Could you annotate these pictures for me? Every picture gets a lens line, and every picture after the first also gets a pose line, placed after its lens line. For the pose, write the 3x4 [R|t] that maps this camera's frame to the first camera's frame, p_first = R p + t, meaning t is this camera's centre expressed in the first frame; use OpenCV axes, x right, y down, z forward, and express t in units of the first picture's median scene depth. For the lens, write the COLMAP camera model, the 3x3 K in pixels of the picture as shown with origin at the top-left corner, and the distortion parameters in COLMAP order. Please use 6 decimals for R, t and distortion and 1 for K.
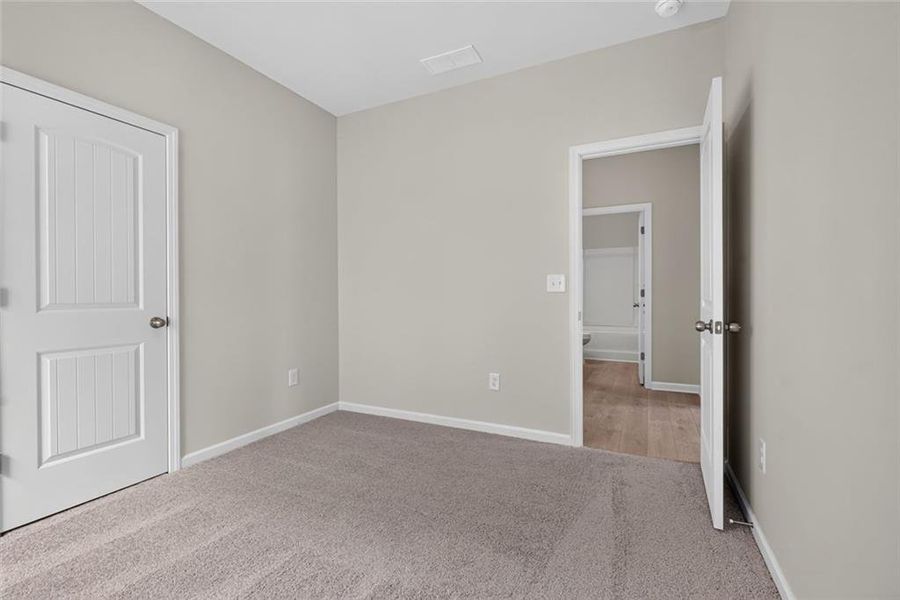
lens RADIAL K [[401.0, 0, 445.3], [0, 401.0, 297.2], [0, 0, 1]] dist [0.002322, 0.000225]
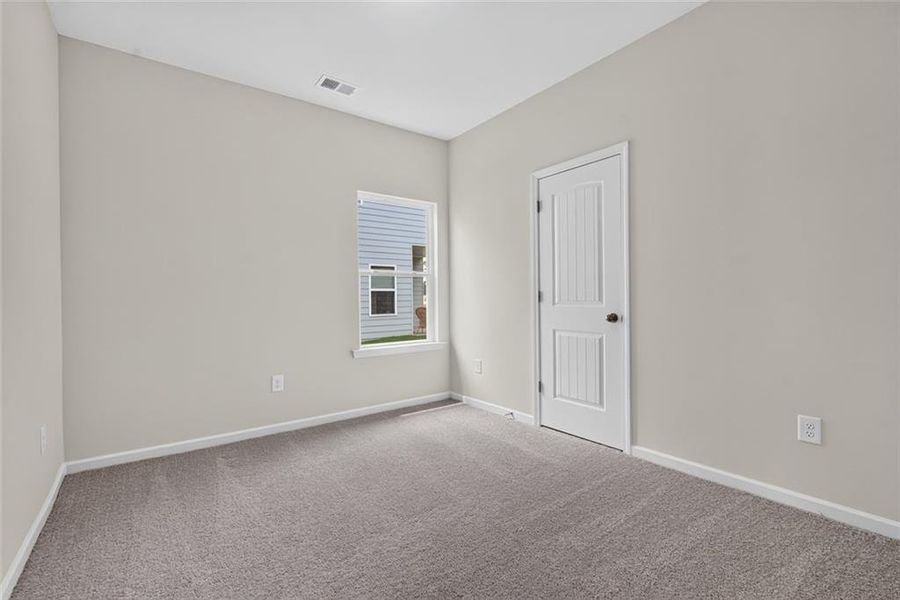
lens RADIAL K [[401.0, 0, 445.3], [0, 401.0, 297.2], [0, 0, 1]] dist [0.002322, 0.000225]
pose [[-0.454315, 0.008728, -0.890798, 0.577763], [0.009481, 0.999943, 0.004962, -0.007500], [0.890791, -0.006191, -0.454372, 1.153051]]
